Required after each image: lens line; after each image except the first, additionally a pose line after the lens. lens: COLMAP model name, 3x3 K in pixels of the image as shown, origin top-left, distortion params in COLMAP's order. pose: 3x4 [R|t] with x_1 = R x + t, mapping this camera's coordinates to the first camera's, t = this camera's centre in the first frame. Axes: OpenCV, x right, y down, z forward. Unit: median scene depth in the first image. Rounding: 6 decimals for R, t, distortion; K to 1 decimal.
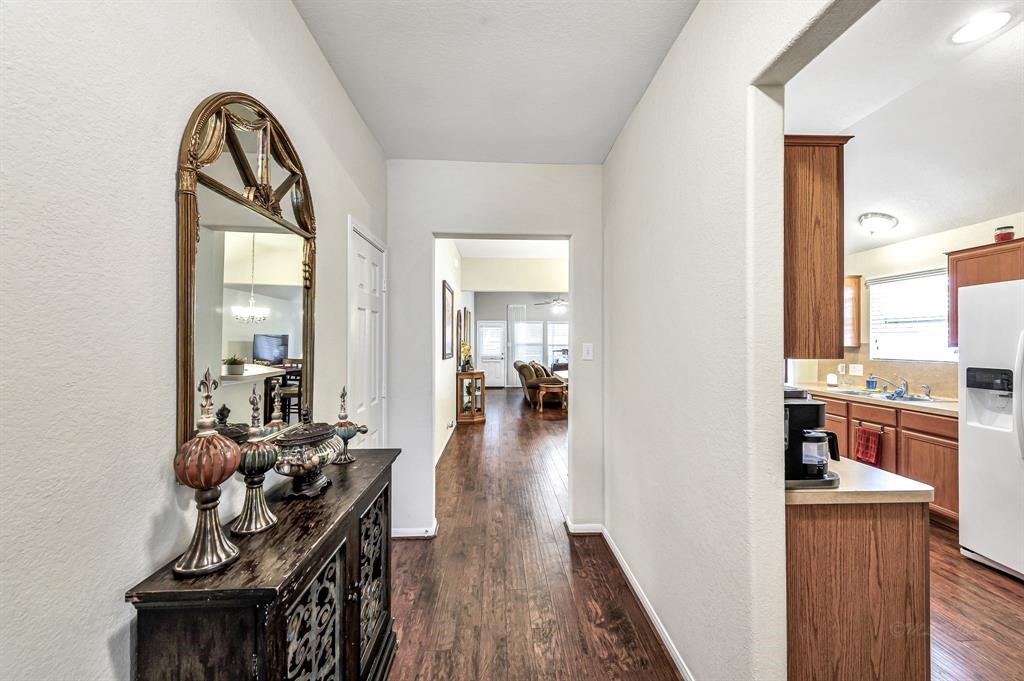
lens RADIAL K [[403.8, 0, 515.8], [0, 403.8, 337.9], [0, 0, 1]] dist [0.002462, 0.000327]
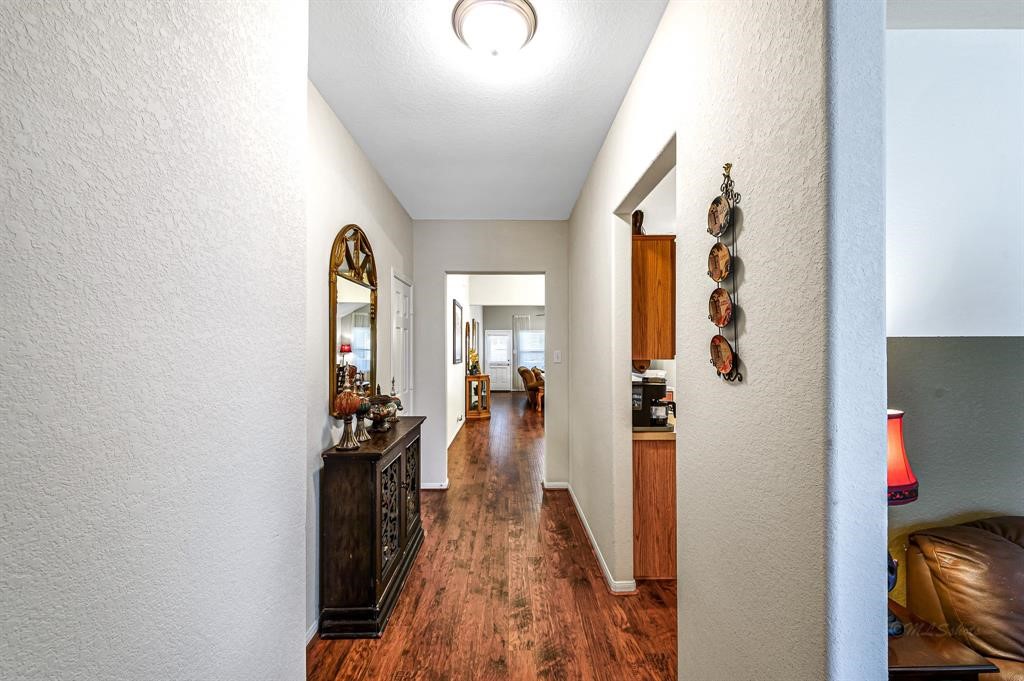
lens RADIAL K [[403.8, 0, 509.8], [0, 403.8, 343.1], [0, 0, 1]] dist [0.002462, 0.000327]
pose [[0.999047, -0.002692, -0.043569, 0.102772], [0.002473, 0.999984, -0.005077, -0.007527], [0.043582, 0.004965, 0.999038, -0.510852]]
